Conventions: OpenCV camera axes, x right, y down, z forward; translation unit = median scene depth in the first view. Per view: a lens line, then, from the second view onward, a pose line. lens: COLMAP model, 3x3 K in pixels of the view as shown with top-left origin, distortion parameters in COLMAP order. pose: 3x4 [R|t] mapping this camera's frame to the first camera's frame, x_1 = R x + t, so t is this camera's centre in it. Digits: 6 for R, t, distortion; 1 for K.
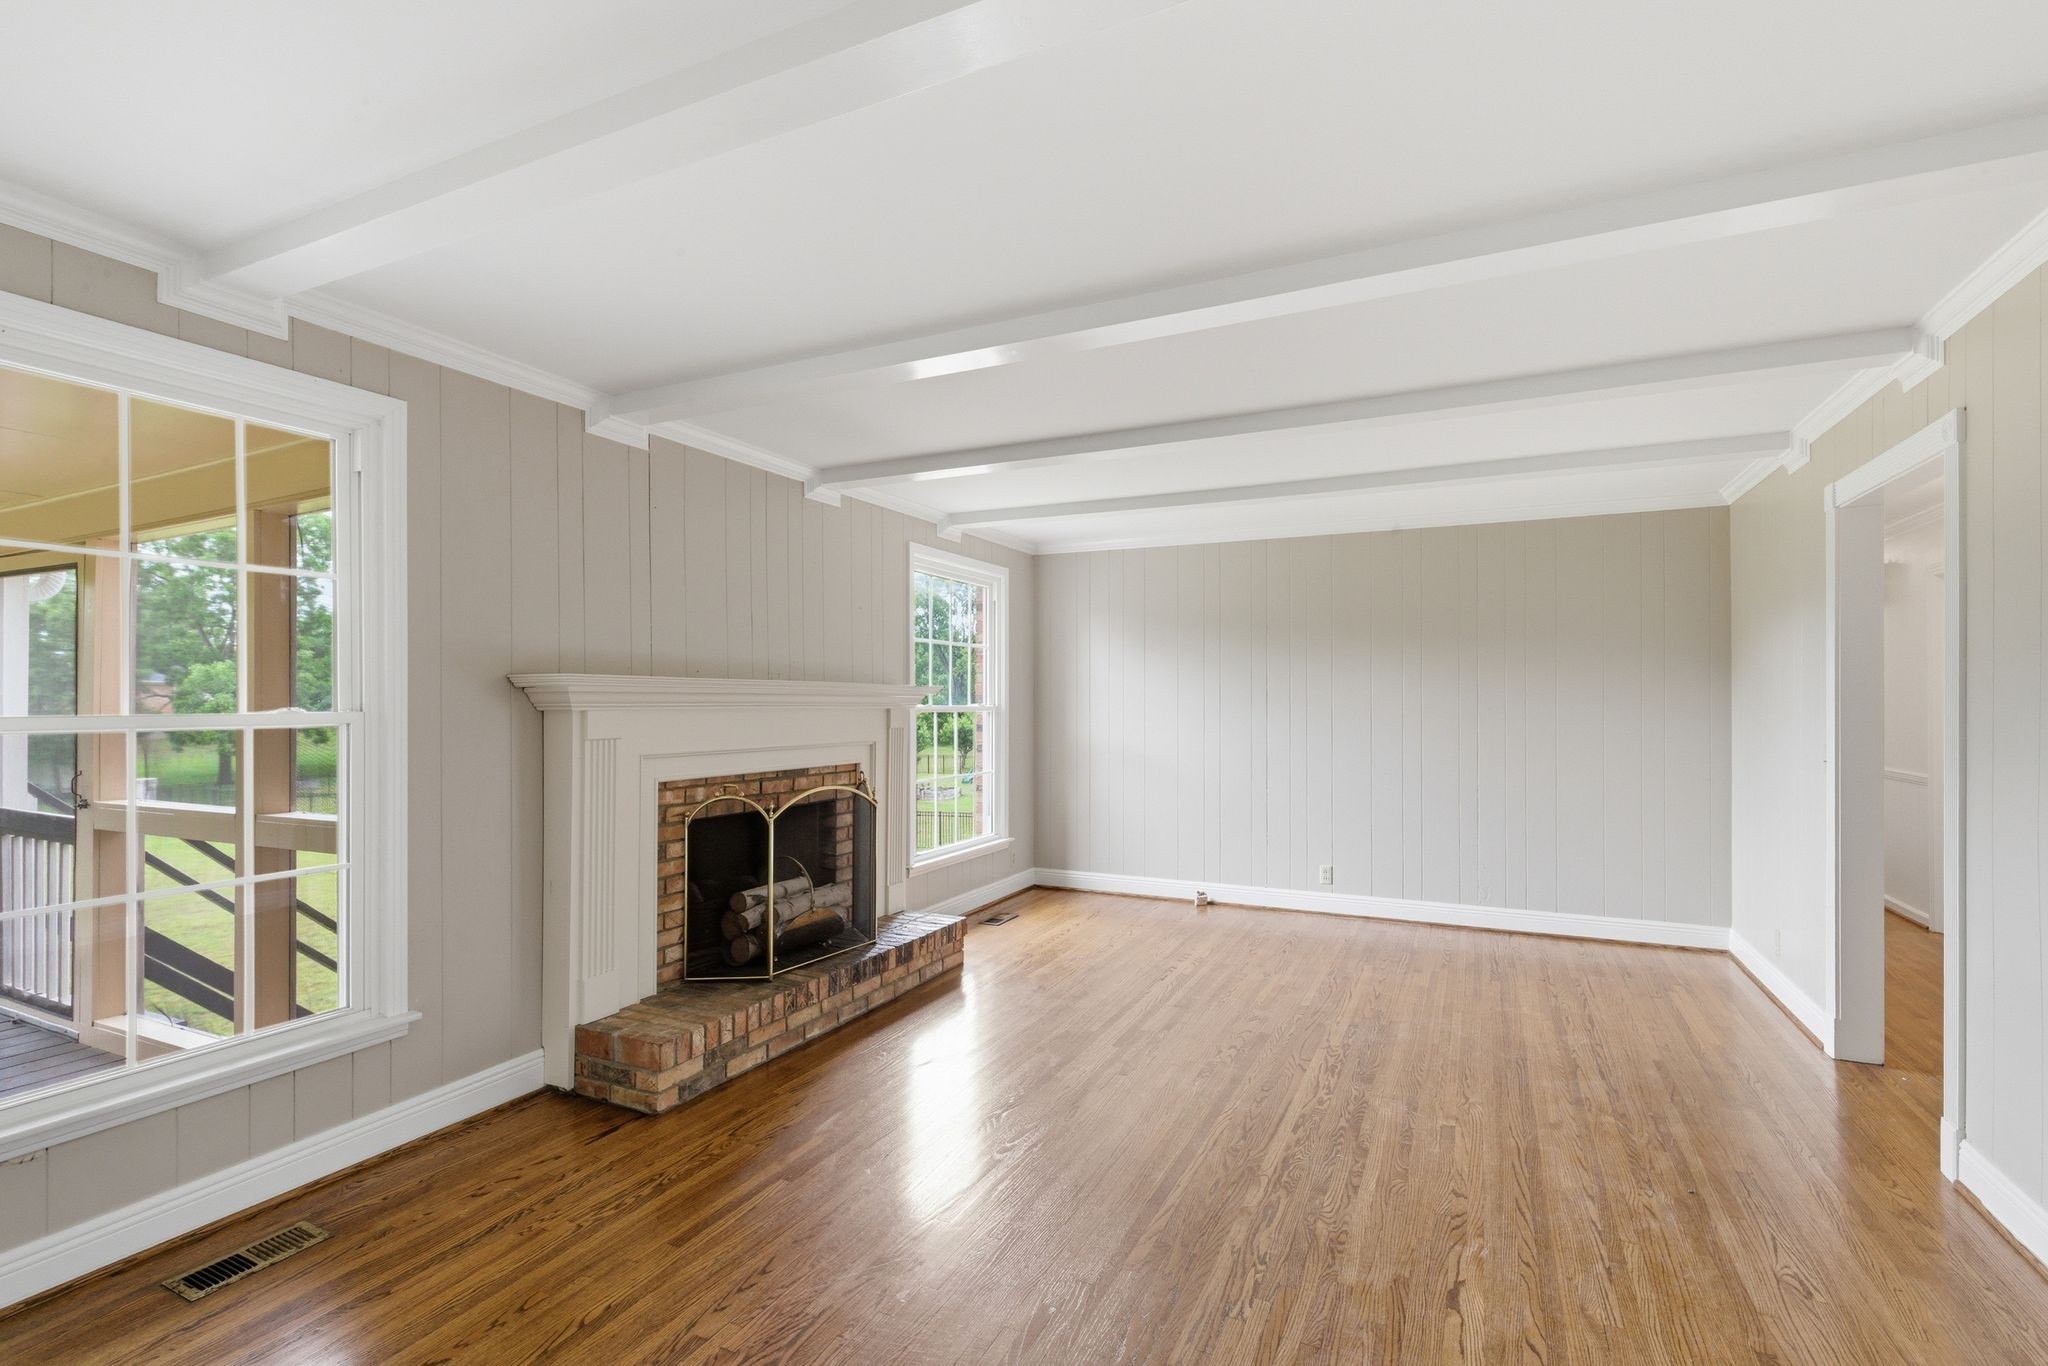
lens RADIAL K [[943.2, 0, 1016.8], [0, 943.2, 699.3], [0, 0, 1]] dist [0.000860, -0.000022]
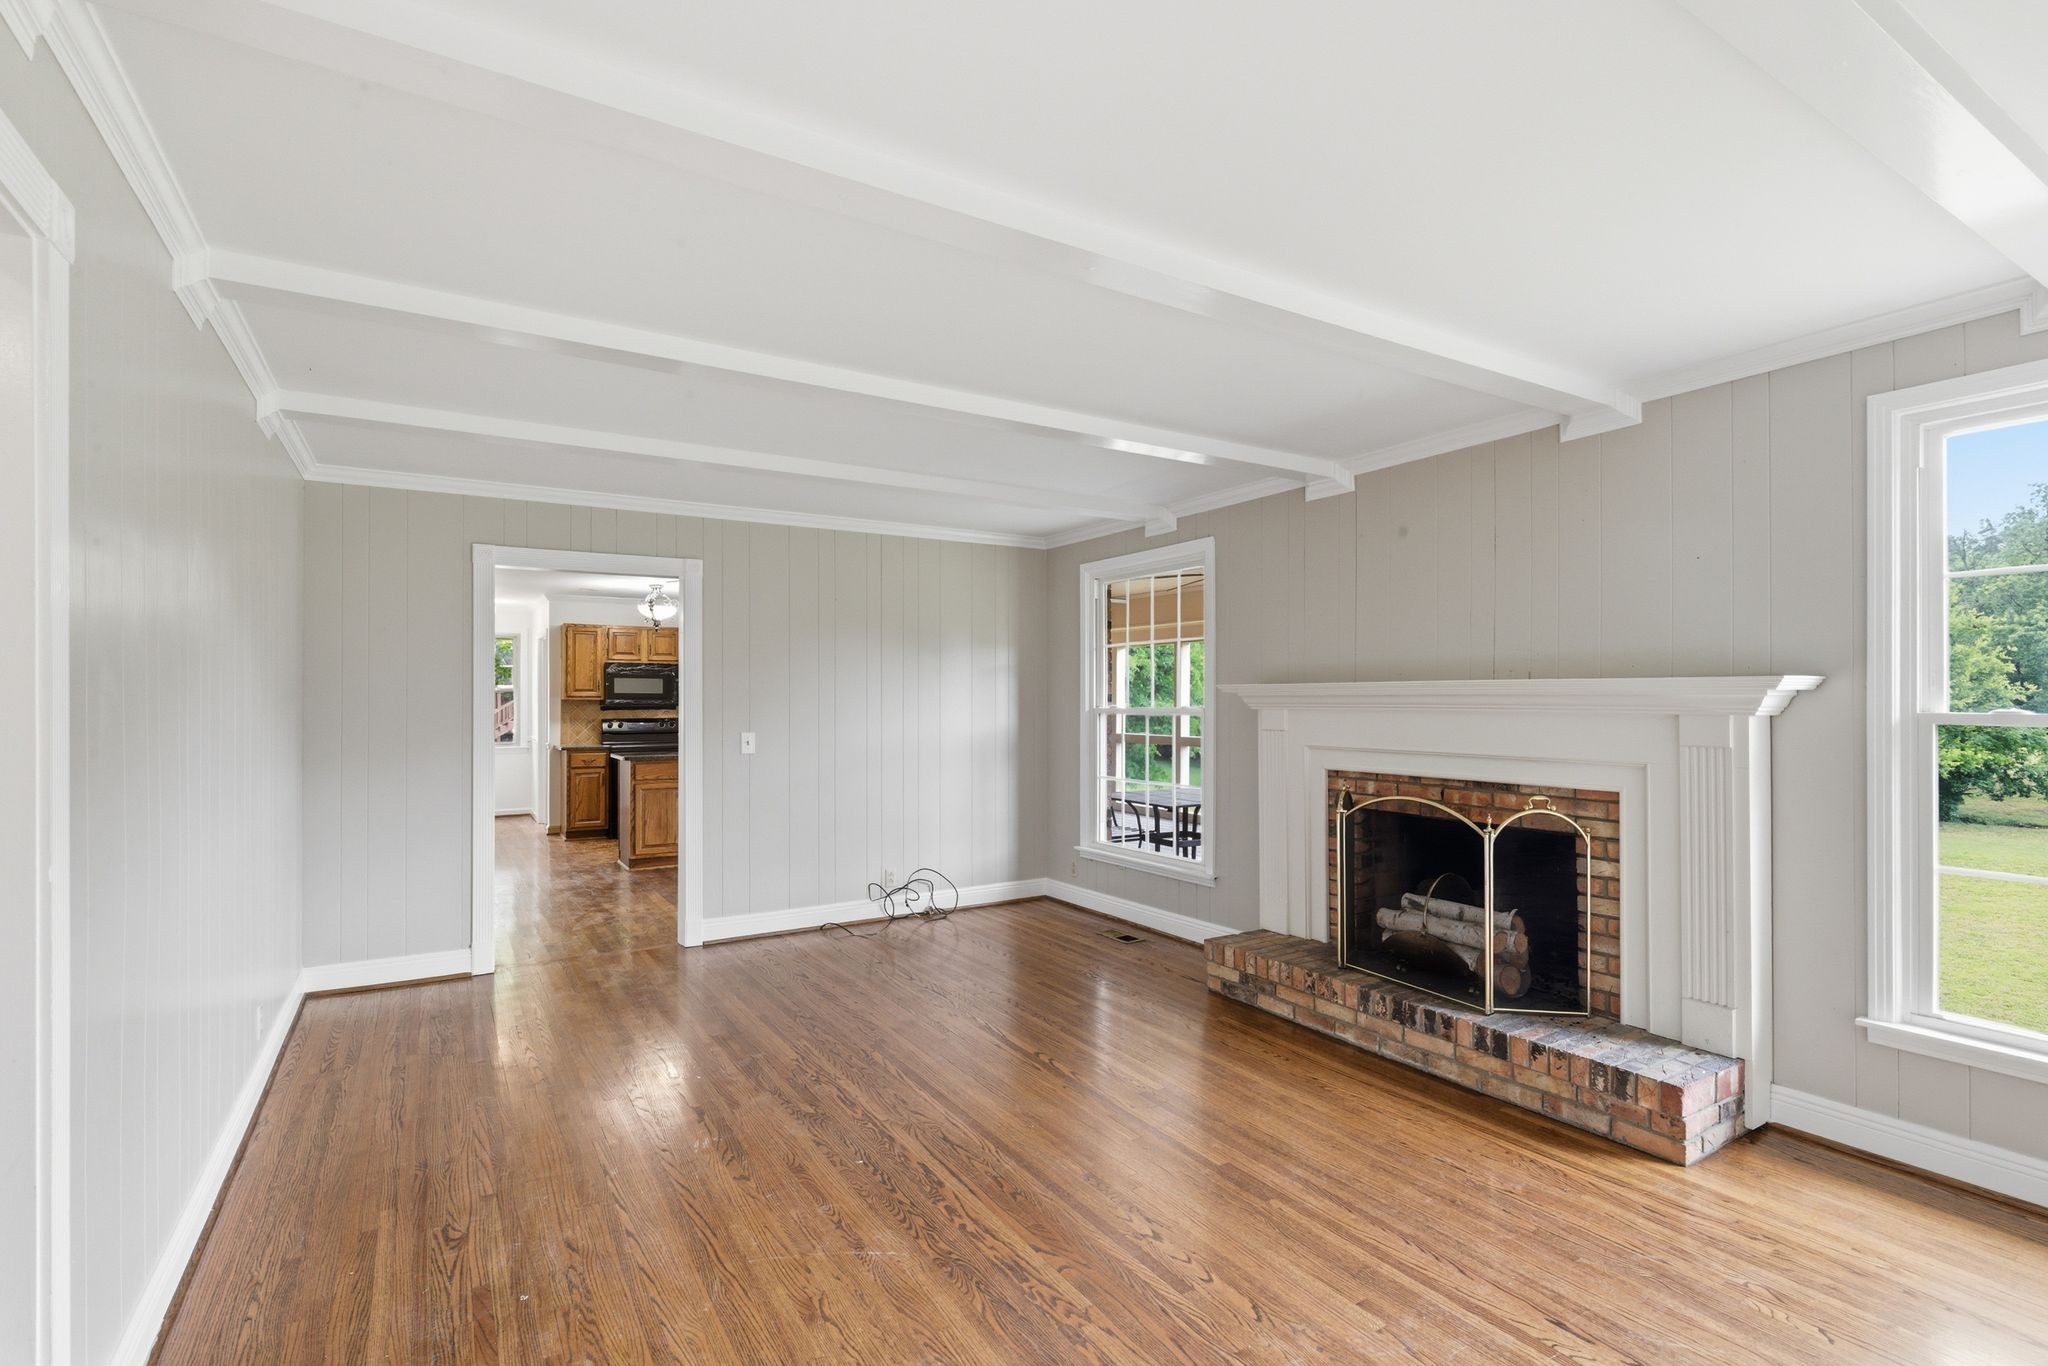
lens RADIAL K [[943.2, 0, 1021.3], [0, 943.2, 698.1], [0, 0, 1]] dist [0.000860, -0.000022]
pose [[-0.527319, -0.000761, -0.849667, 0.817065], [0.005186, 0.999978, -0.004115, -0.000594], [0.849652, -0.006576, -0.527303, 1.244357]]
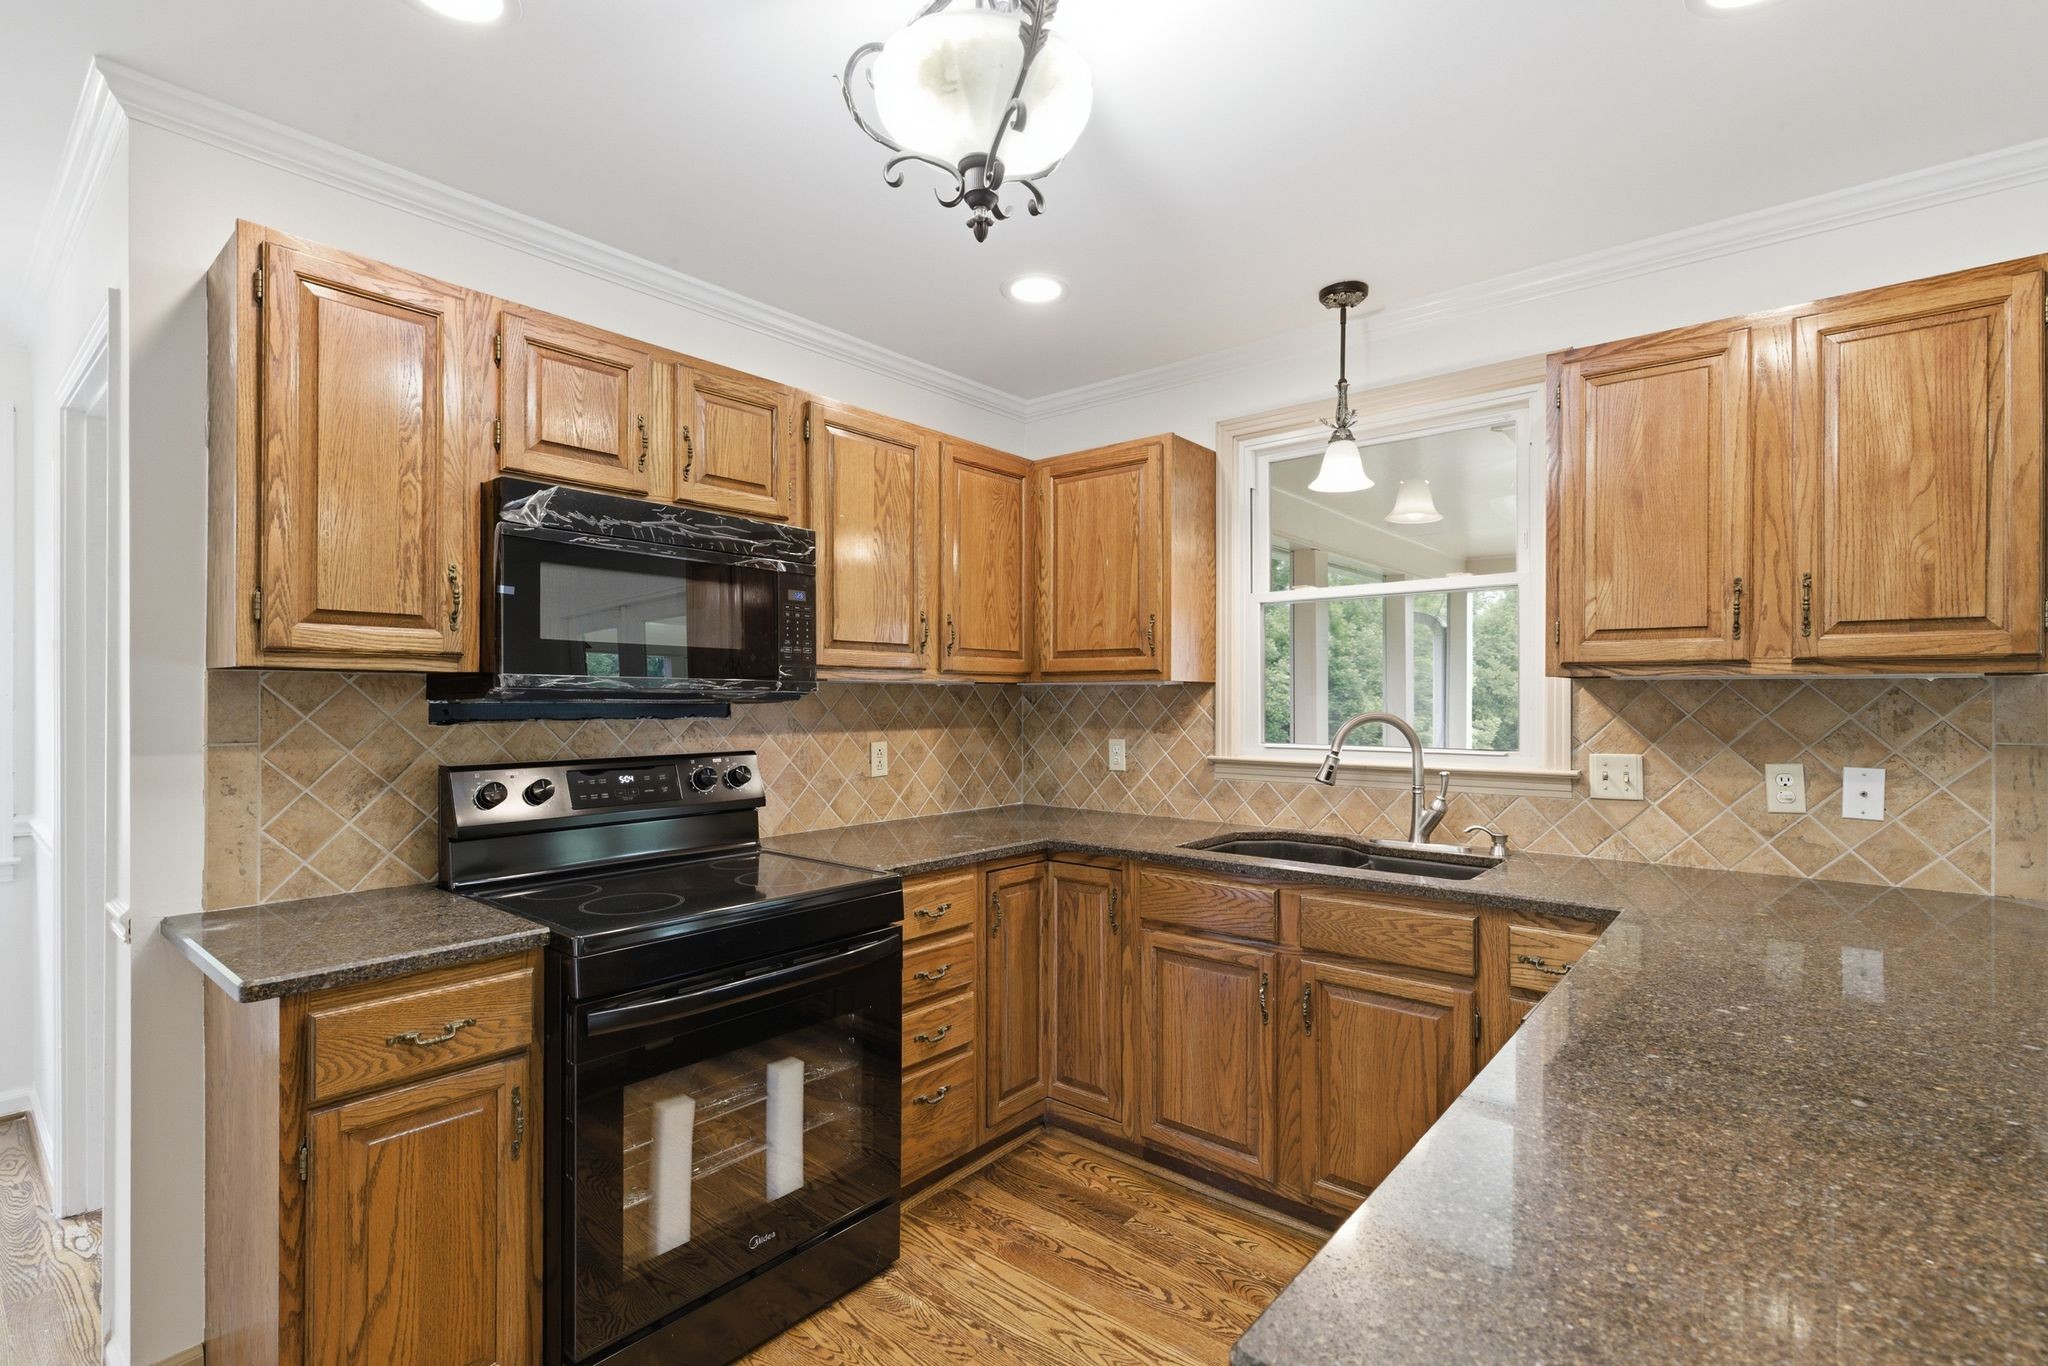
lens RADIAL K [[943.2, 0, 1025.2], [0, 943.2, 699.5], [0, 0, 1]] dist [0.000860, -0.000022]
pose [[-0.239572, 0.002573, -0.970875, 0.521158], [-0.000211, 0.999996, 0.002702, -0.000298], [0.970878, 0.000852, -0.239571, 0.757803]]
